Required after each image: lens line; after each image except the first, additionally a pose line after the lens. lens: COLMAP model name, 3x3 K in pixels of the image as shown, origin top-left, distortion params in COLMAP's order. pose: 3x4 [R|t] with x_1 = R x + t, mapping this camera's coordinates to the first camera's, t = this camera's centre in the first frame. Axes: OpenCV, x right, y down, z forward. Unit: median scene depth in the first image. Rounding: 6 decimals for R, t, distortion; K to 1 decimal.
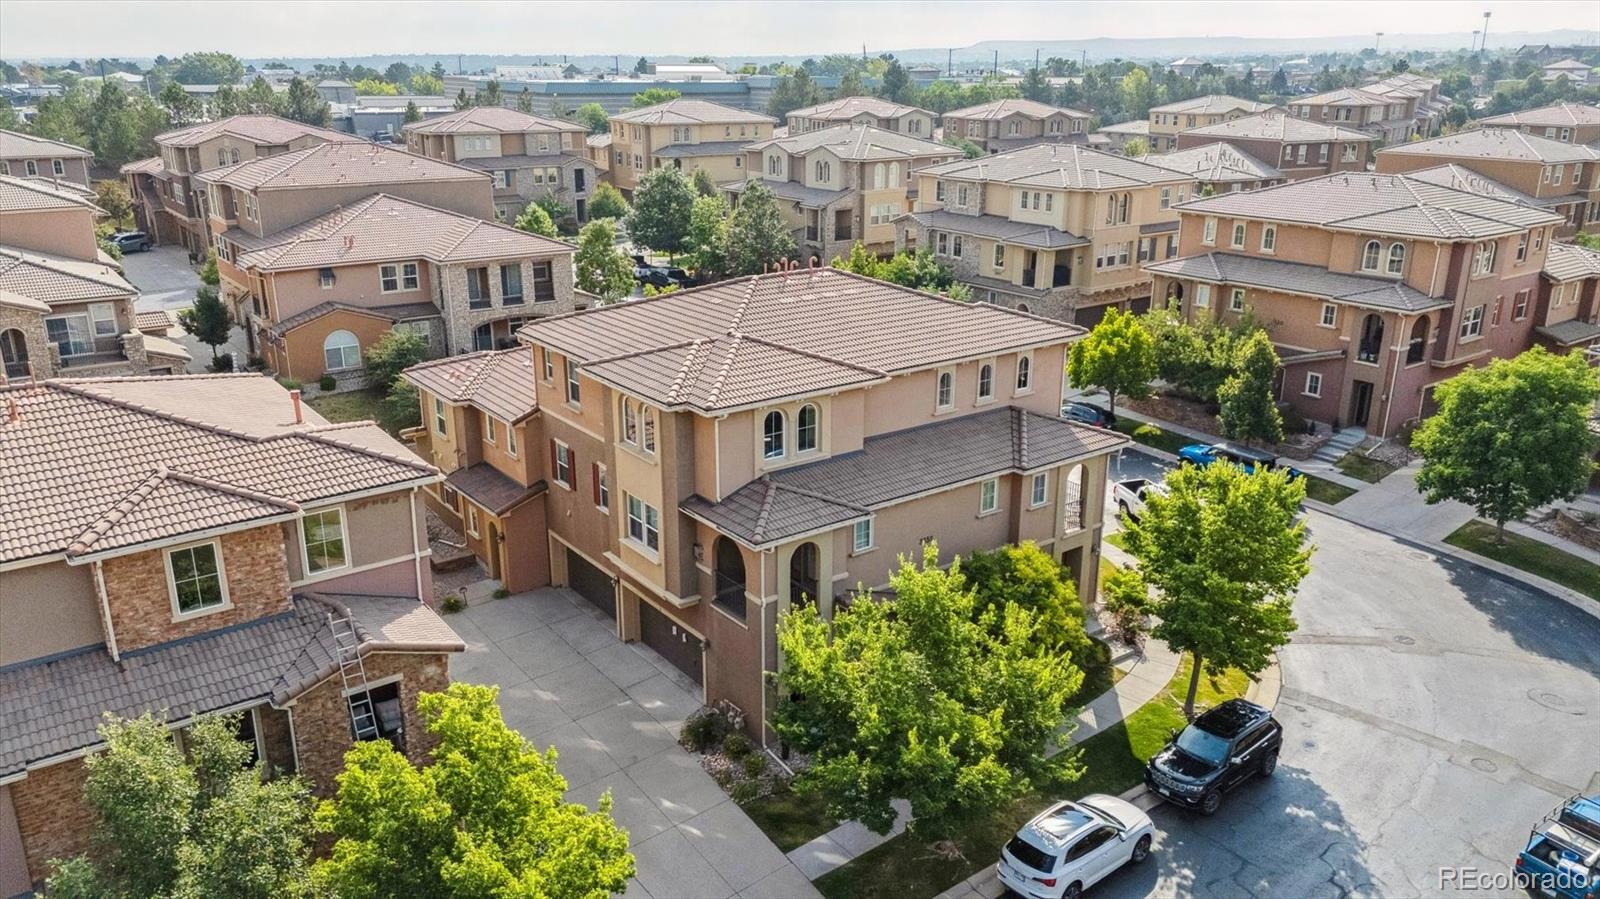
lens RADIAL K [[1168.6, 0, 802.5], [0, 1168.6, 460.3], [0, 0, 1]] dist [0.072759, -0.067766]
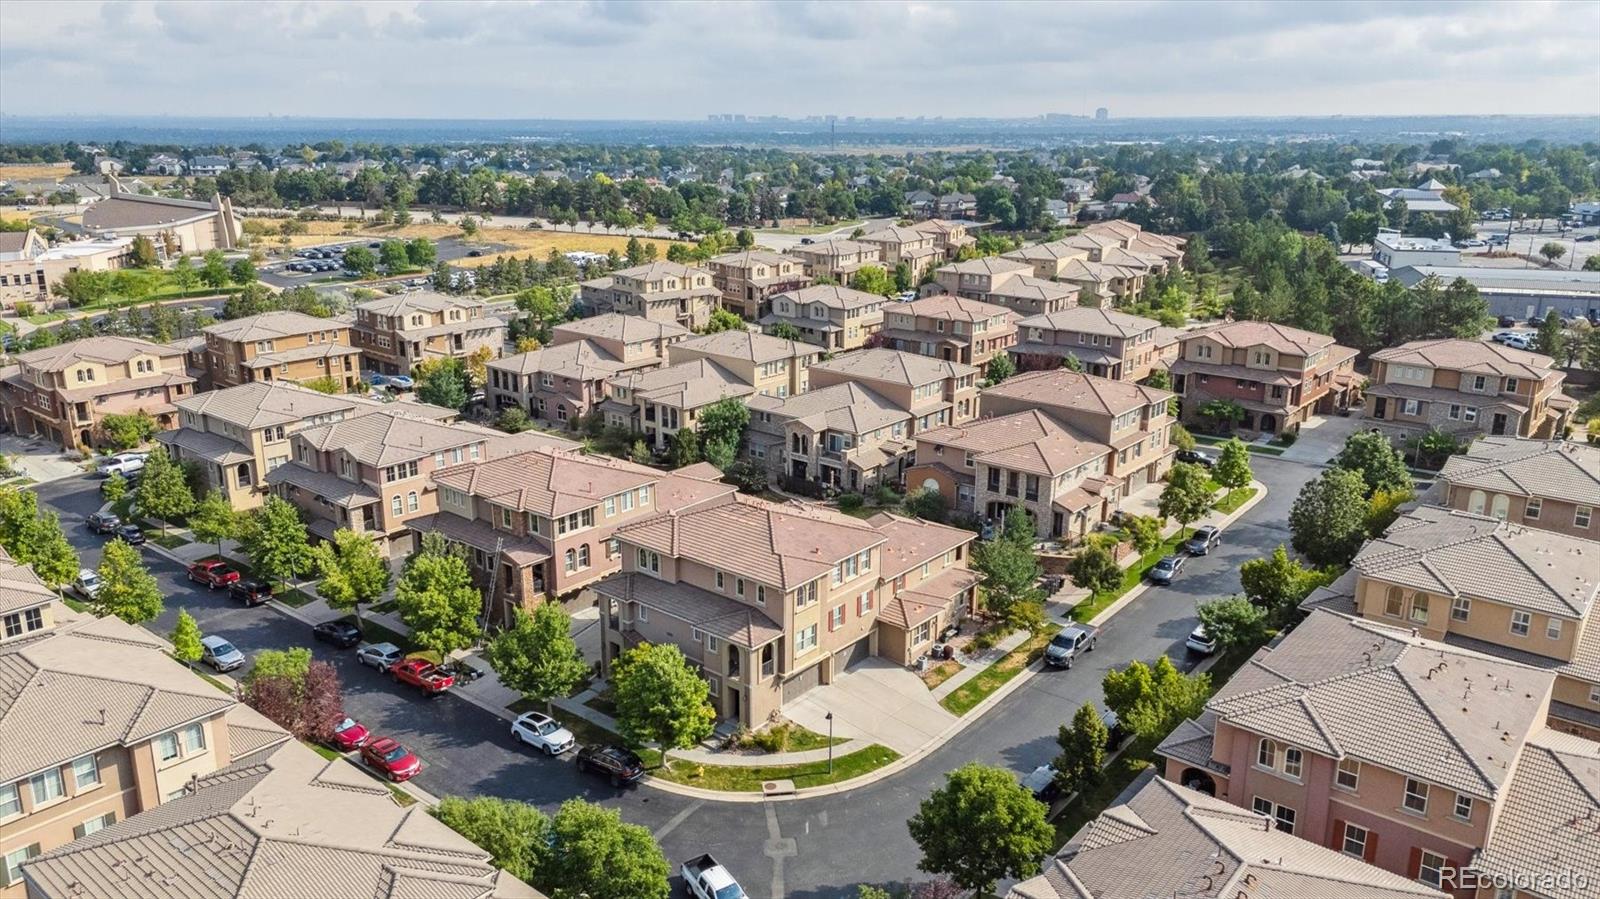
lens RADIAL K [[1168.6, 0, 795.5], [0, 1168.6, 449.2], [0, 0, 1]] dist [0.072759, -0.067766]
pose [[0.228202, 0.262631, -0.937523, 1.357821], [-0.315890, 0.930811, 0.183860, -0.467384], [0.920944, 0.254197, 0.295375, 0.327231]]
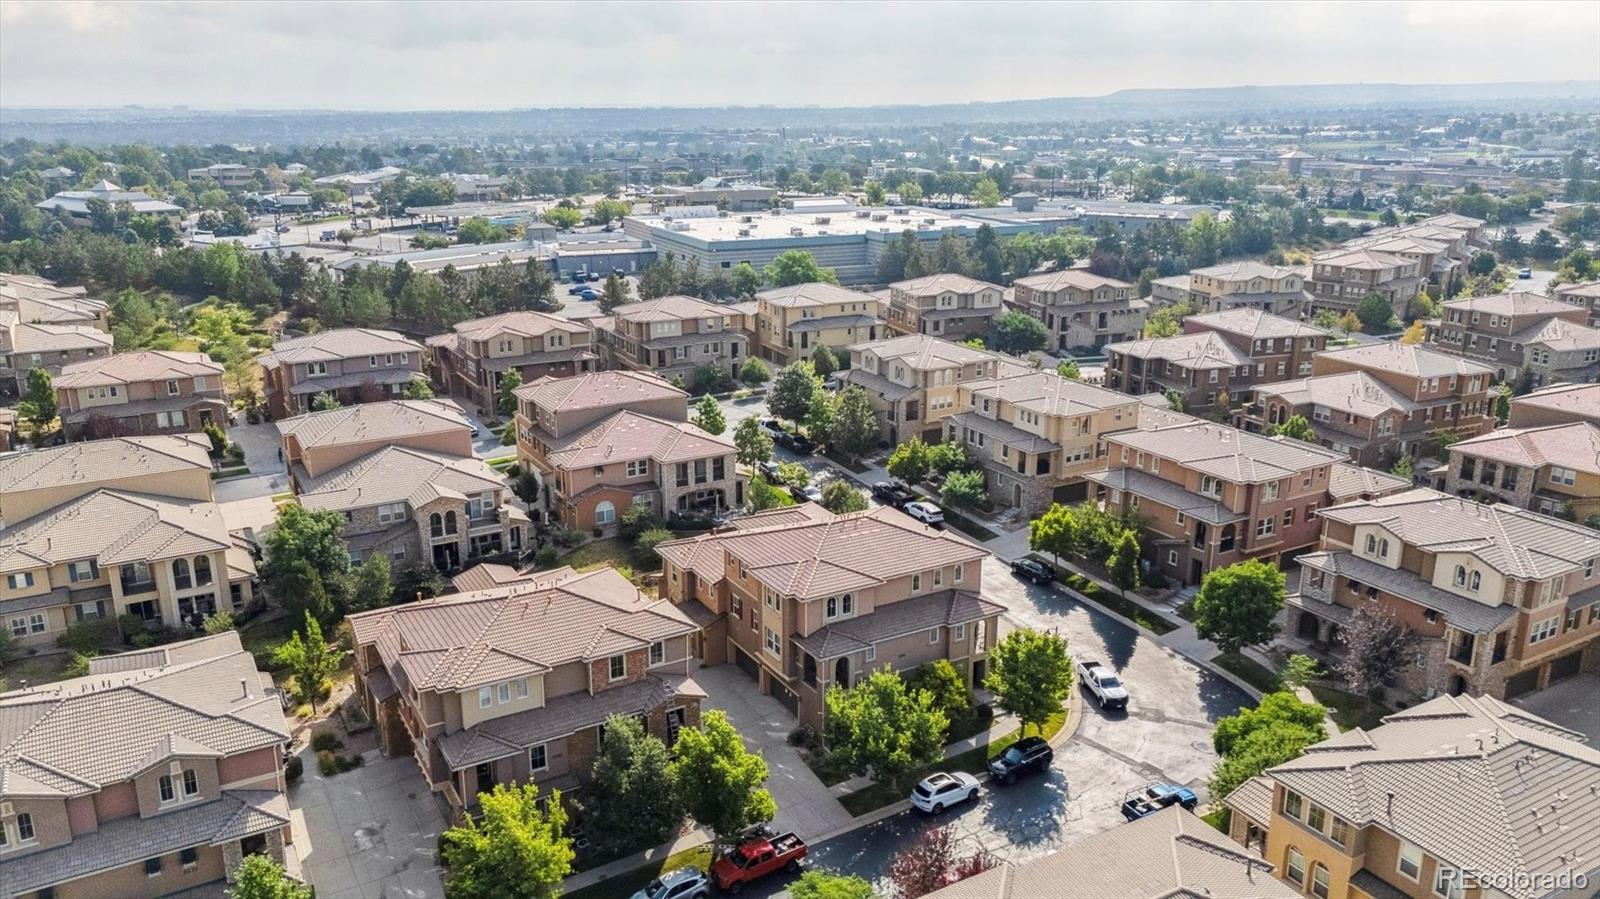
lens RADIAL K [[1168.6, 0, 788.5], [0, 1168.6, 453.1], [0, 0, 1]] dist [0.072759, -0.067766]
pose [[0.992310, 0.028297, -0.120500, 0.097118], [-0.033028, 0.998753, -0.037448, -0.143544], [0.119290, 0.041140, 0.992007, -0.788053]]
